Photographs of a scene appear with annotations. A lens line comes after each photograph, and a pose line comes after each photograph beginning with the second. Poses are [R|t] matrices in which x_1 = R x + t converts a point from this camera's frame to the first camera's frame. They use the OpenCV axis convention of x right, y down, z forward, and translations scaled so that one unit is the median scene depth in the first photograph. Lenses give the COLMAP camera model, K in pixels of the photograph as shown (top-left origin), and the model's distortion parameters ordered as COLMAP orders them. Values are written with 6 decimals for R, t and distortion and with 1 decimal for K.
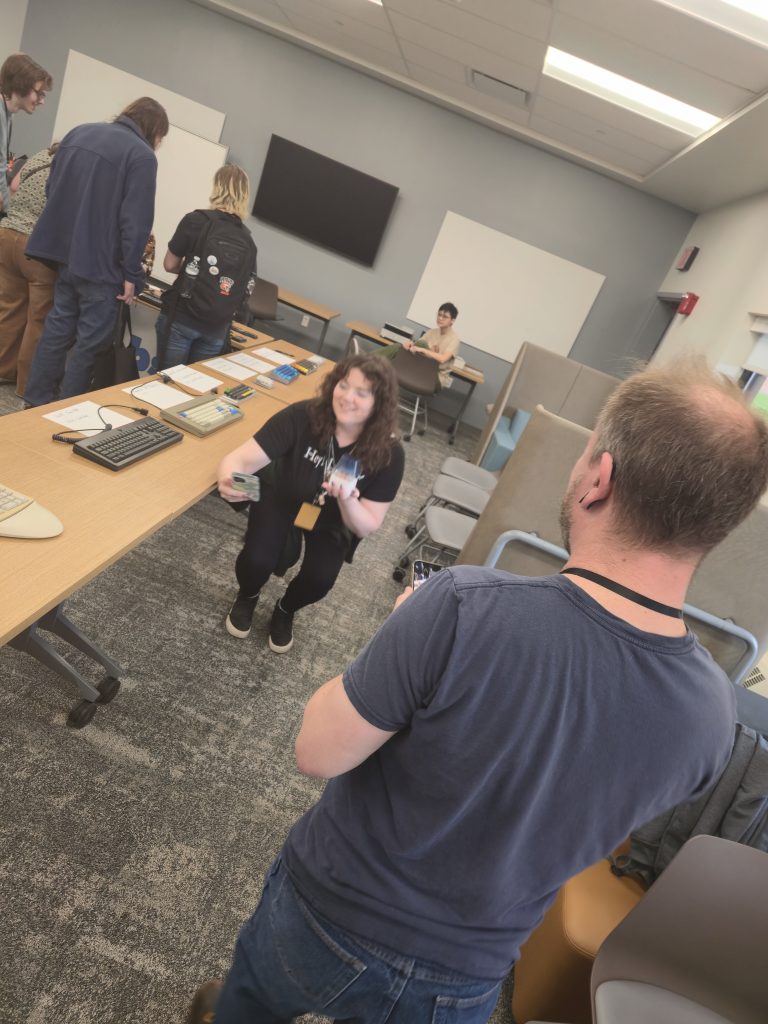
lens RADIAL K [[717.5, 0, 384.0], [0, 717.5, 512.0], [0, 0, 1]] dist [0.005568, 0.001260]
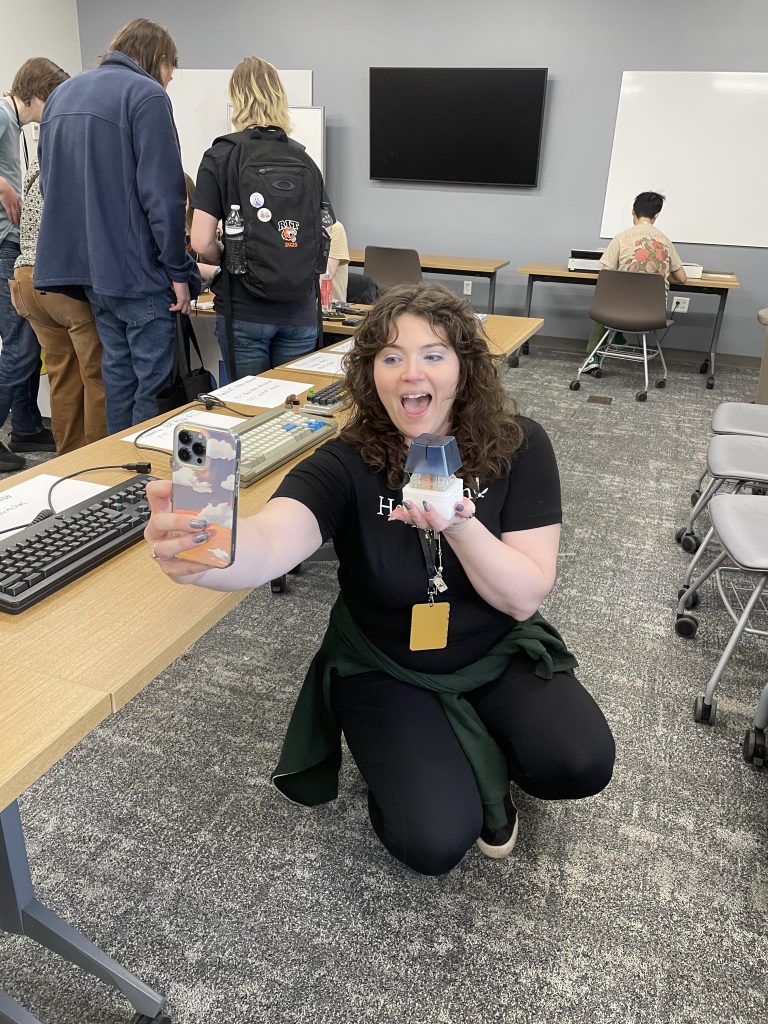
lens RADIAL K [[820.1, 0, 384.0], [0, 820.1, 512.0], [0, 0, 1]] dist [0.159300, -0.275109]
pose [[0.929776, -0.232910, -0.285078, 0.008160], [0.227965, 0.972338, -0.050901, -0.022150], [0.289047, -0.017661, 0.957152, 0.312830]]
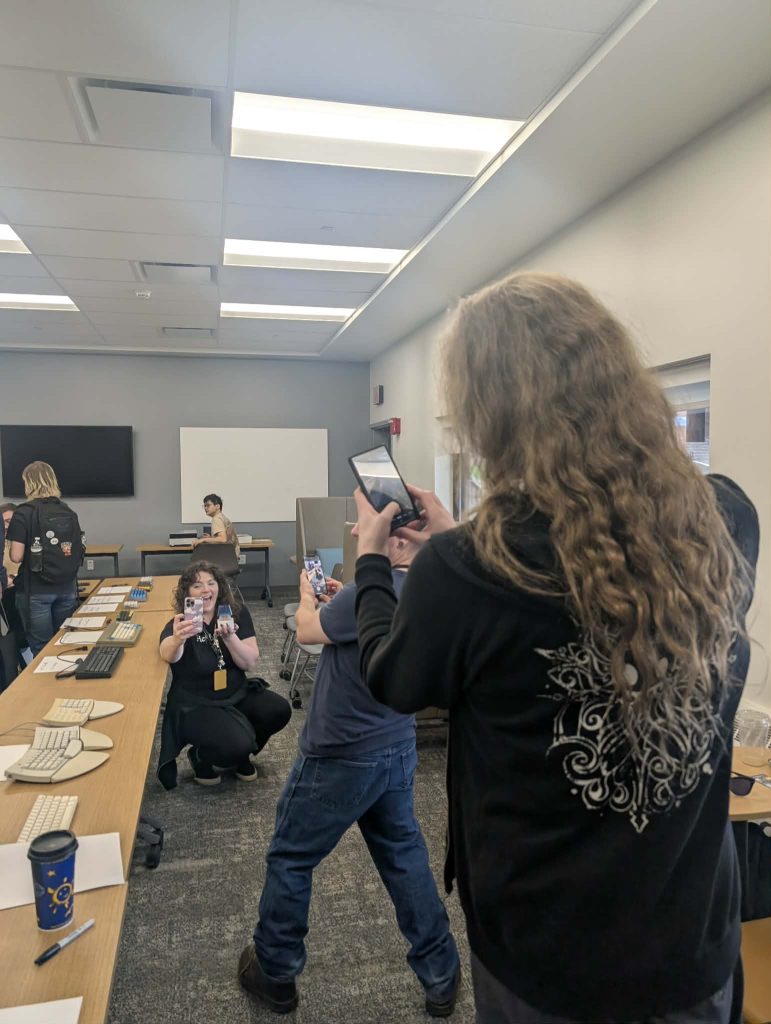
lens RADIAL K [[749.7, 0, 385.5], [0, 749.7, 512.0], [0, 0, 1]] dist [-0.003954, -0.002165]
pose [[0.864294, -0.390178, 0.317422, -0.135188], [0.452712, 0.878456, -0.152861, 0.071174], [-0.219198, 0.275818, 0.935883, -0.337892]]
